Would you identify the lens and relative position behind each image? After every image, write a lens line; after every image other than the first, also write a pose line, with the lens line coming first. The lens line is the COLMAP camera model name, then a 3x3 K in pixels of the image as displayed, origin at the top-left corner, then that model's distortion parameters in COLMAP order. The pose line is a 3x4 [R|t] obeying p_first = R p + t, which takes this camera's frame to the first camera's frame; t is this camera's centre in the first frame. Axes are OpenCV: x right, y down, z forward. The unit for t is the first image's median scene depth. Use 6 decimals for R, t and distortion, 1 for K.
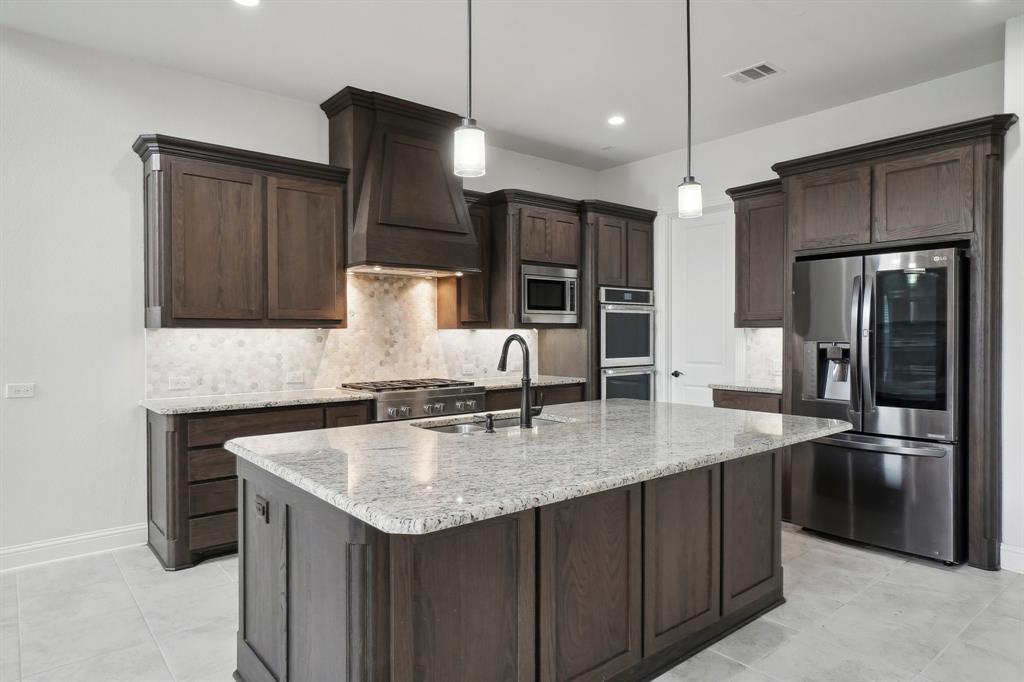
lens RADIAL K [[605.9, 0, 497.7], [0, 605.9, 339.6], [0, 0, 1]] dist [-0.005672, -0.001009]
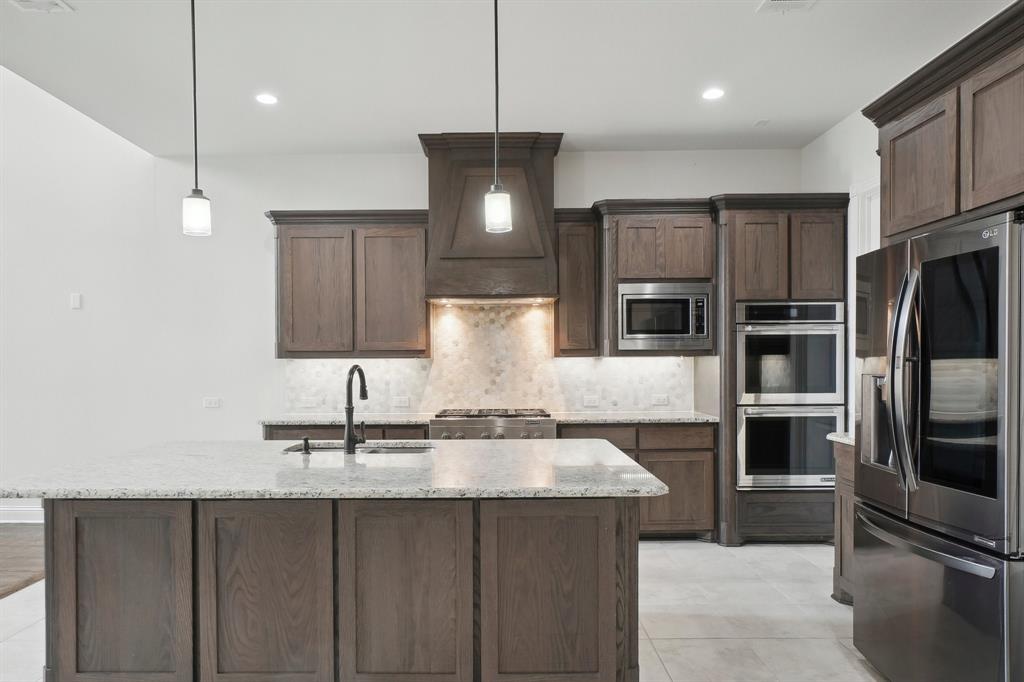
lens RADIAL K [[668.2, 0, 510.1], [0, 668.2, 368.0], [0, 0, 1]] dist [-0.000729, 0.000000]
pose [[0.772854, 0.005069, -0.634563, 0.563866], [-0.003255, 0.999987, 0.004024, -0.005165], [0.634575, -0.001044, 0.772860, 0.157190]]
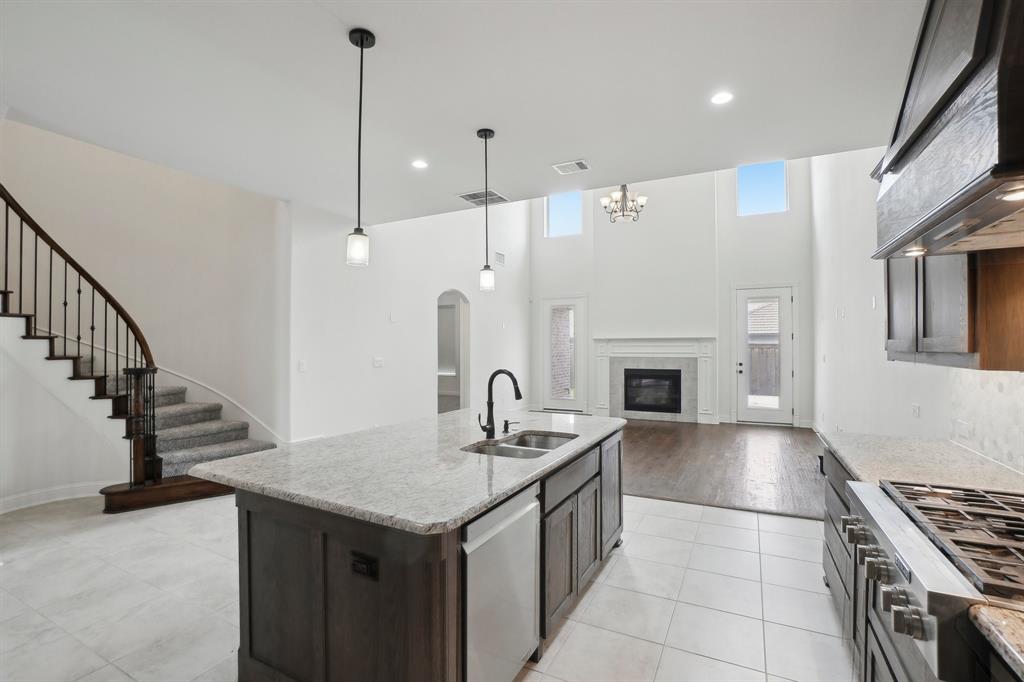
lens RADIAL K [[458.1, 0, 512.0], [0, 458.1, 341.0], [0, 0, 1]] dist [-0.095166, 0.000443]
pose [[-0.915639, -0.003570, -0.401986, 0.235816], [-0.003742, 0.999993, -0.000356, -0.038324], [0.401985, 0.001178, -0.915646, 1.073232]]
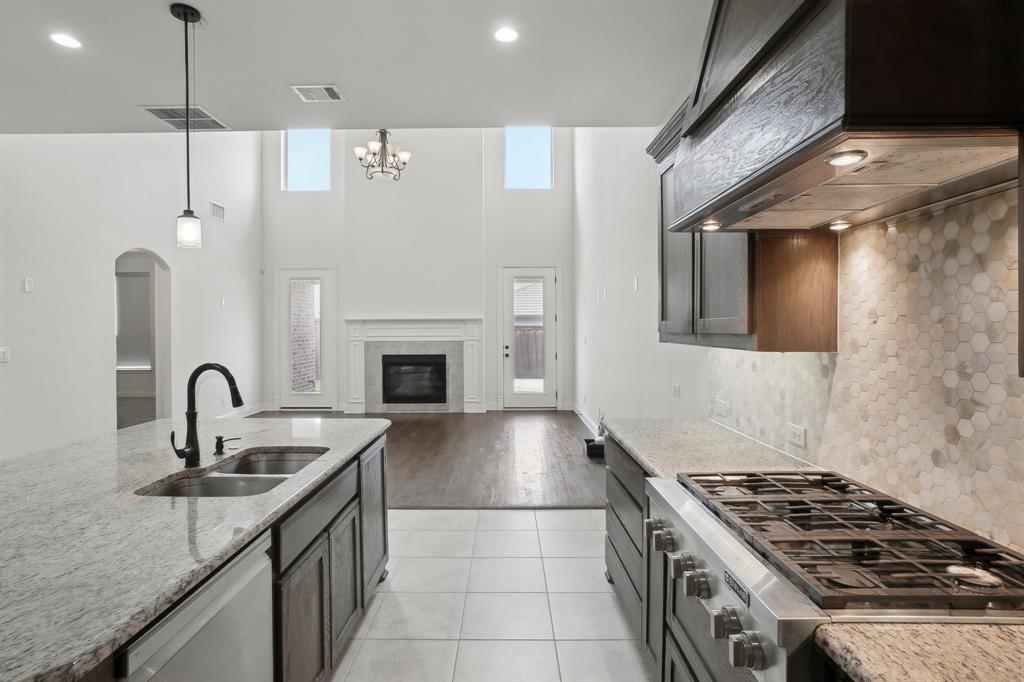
lens RADIAL K [[521.4, 0, 493.6], [0, 521.4, 333.8], [0, 0, 1]] dist [-0.011855, 0.001839]
pose [[-0.645154, 0.011780, -0.763962, 0.201503], [-0.004111, 0.999813, 0.018887, -0.037006], [0.764041, 0.015326, -0.644985, 1.015670]]
